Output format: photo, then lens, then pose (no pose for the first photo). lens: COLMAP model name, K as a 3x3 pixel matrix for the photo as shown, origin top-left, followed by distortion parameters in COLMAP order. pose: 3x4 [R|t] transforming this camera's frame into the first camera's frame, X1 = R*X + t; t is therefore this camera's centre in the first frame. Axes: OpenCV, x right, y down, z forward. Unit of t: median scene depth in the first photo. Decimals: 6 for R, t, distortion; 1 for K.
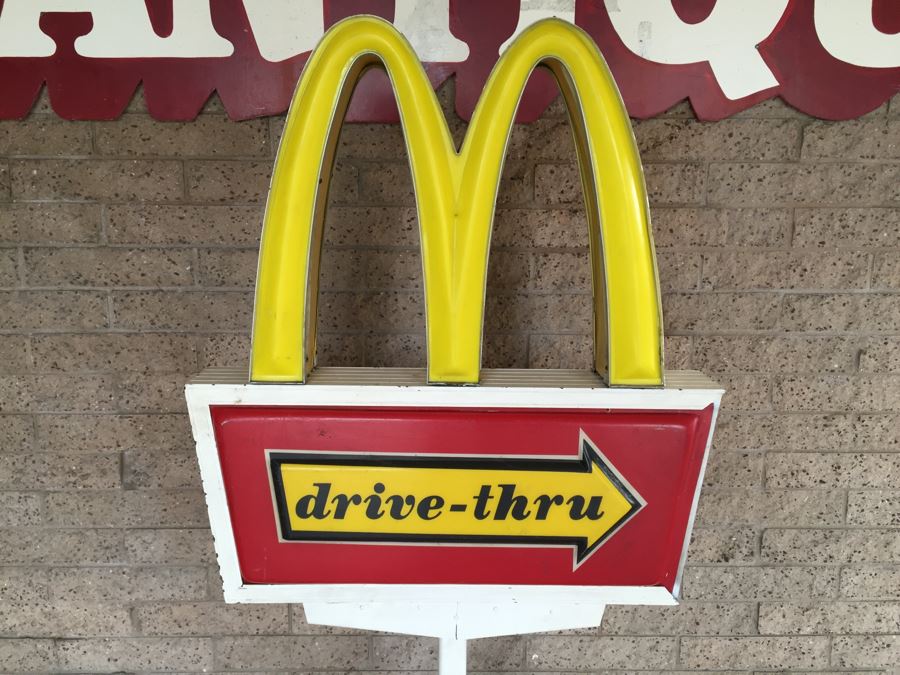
lens RADIAL K [[762.2, 0, 454.8], [0, 762.2, 335.8], [0, 0, 1]] dist [0.092573, -0.133444]
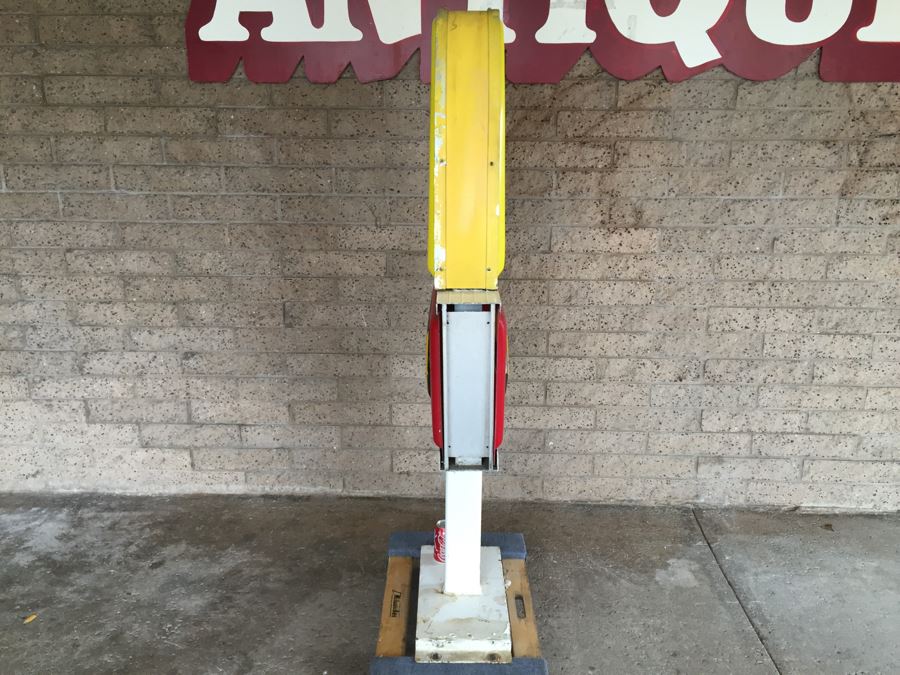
lens RADIAL K [[762.2, 0, 451.9], [0, 762.2, 335.4], [0, 0, 1]] dist [0.092573, -0.133444]
pose [[0.999124, 0.011680, -0.040176, -0.035817], [-0.008330, 0.996551, 0.082561, 0.089270], [0.041002, -0.082154, 0.995776, -0.528896]]
